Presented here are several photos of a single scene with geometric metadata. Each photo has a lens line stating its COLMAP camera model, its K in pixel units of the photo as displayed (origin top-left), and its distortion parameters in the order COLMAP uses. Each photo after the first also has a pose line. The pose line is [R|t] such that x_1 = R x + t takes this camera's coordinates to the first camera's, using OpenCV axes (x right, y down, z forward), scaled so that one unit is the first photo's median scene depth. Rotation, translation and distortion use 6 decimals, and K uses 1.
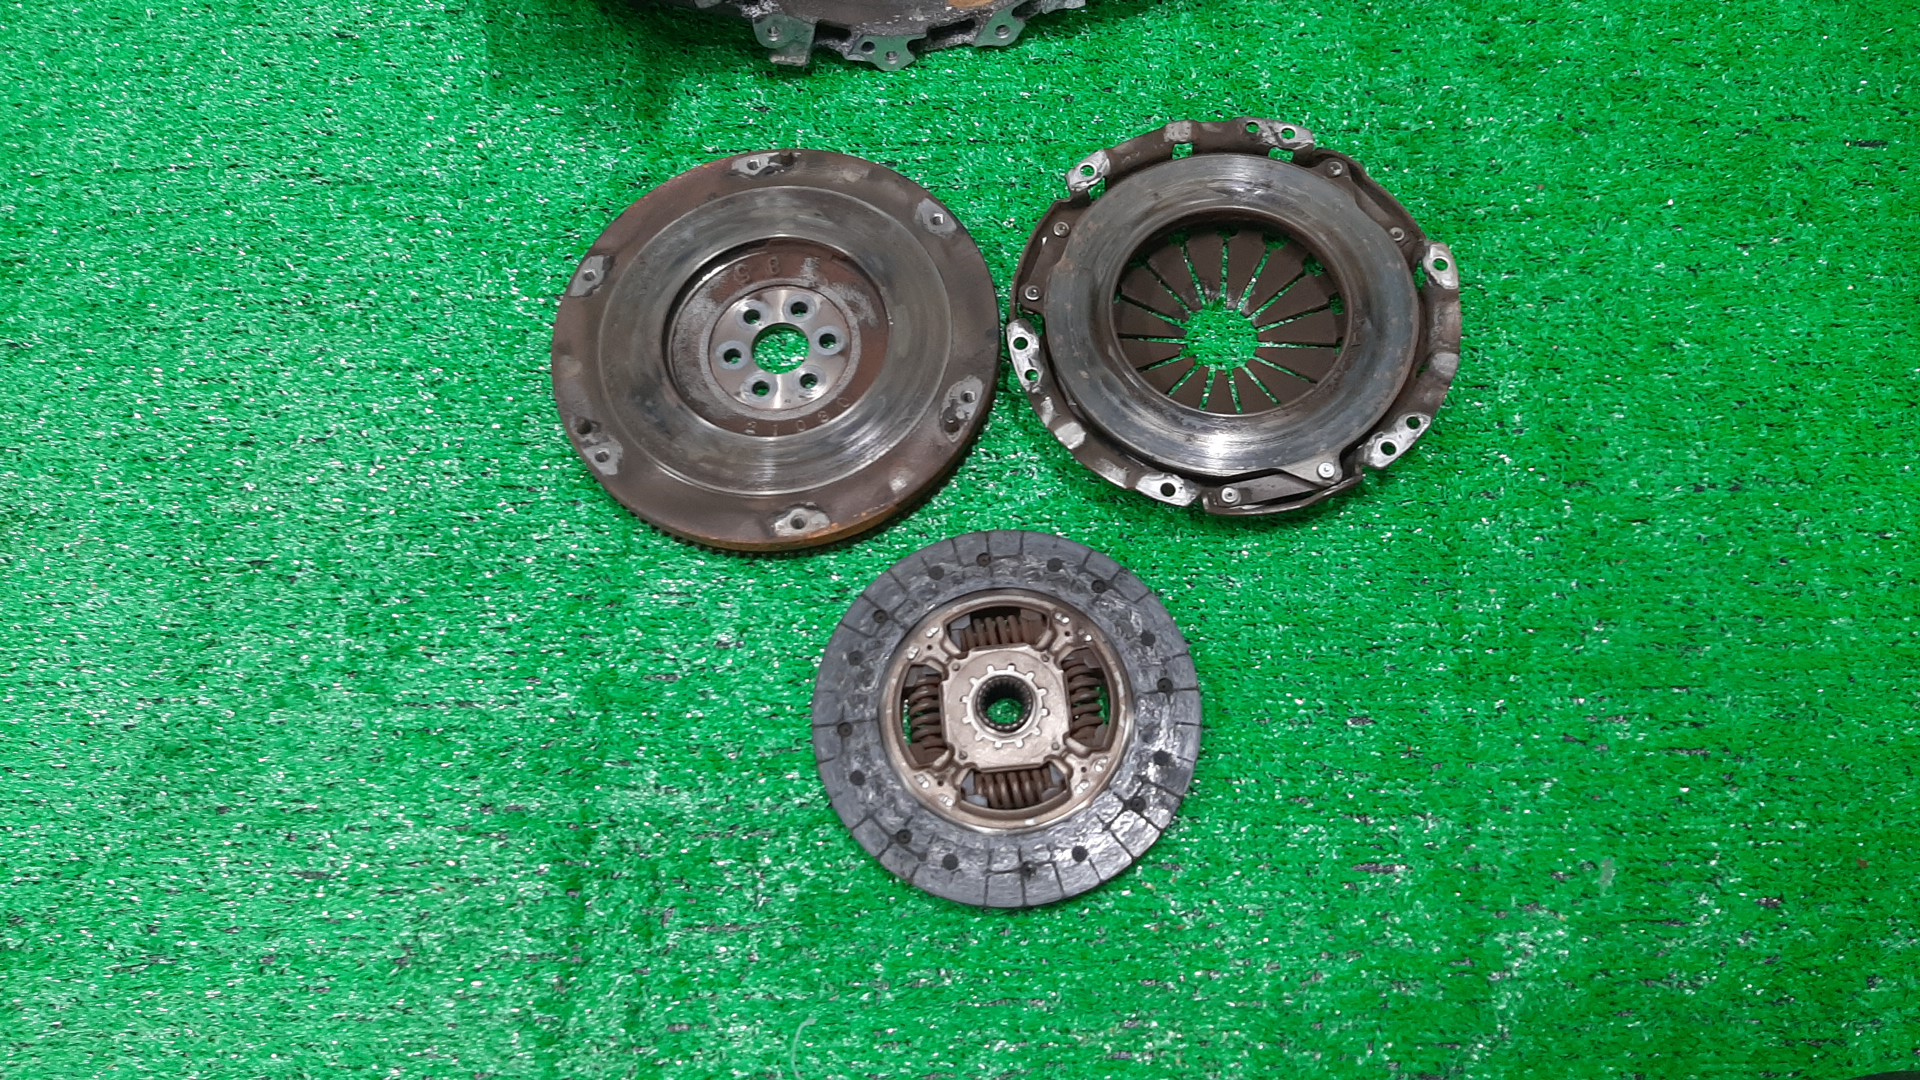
lens RADIAL K [[1456.9, 0, 960.0], [0, 1456.9, 540.0], [0, 0, 1]] dist [0.071433, -0.141132]
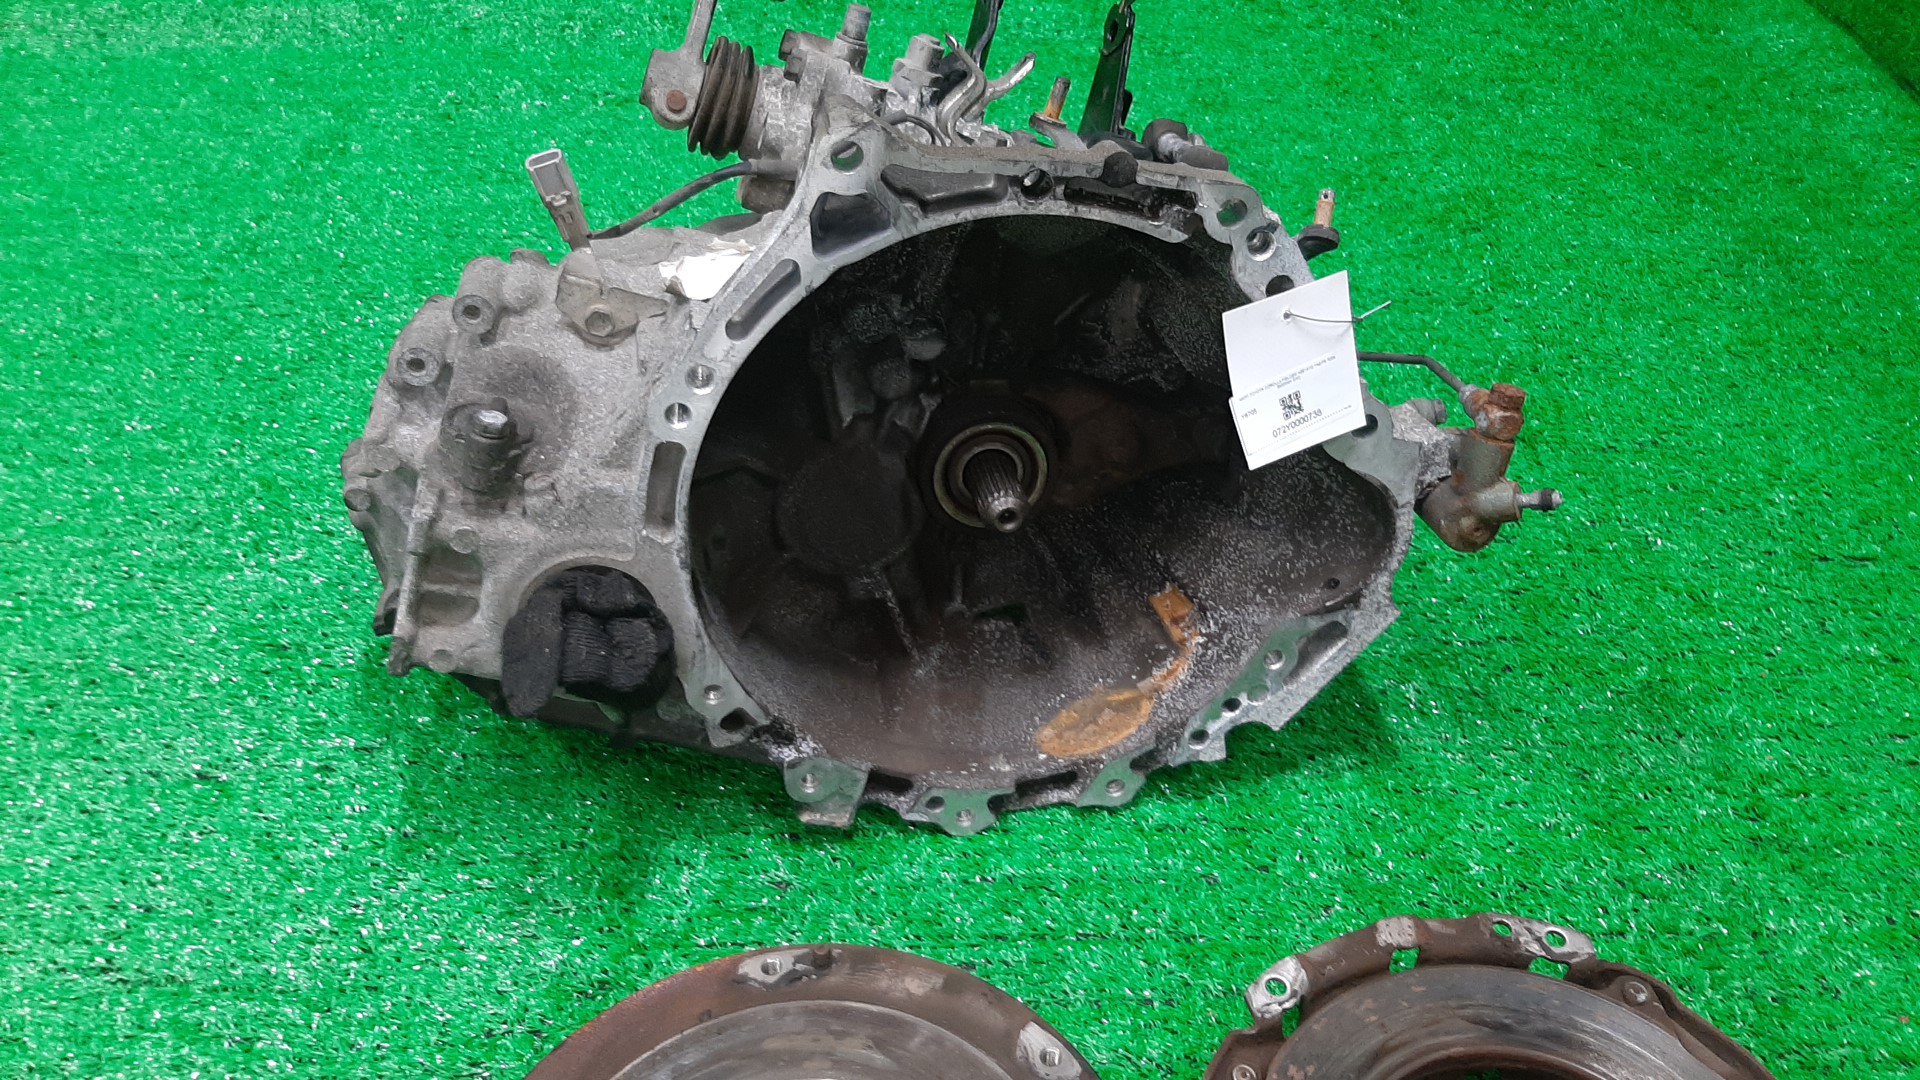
lens RADIAL K [[1456.9, 0, 960.0], [0, 1456.9, 540.0], [0, 0, 1]] dist [0.071433, -0.141132]
pose [[0.998077, 0.032330, 0.052892, -0.092436], [-0.002339, 0.872264, -0.489031, -0.094334], [-0.061946, 0.487966, 0.870662, 0.299333]]
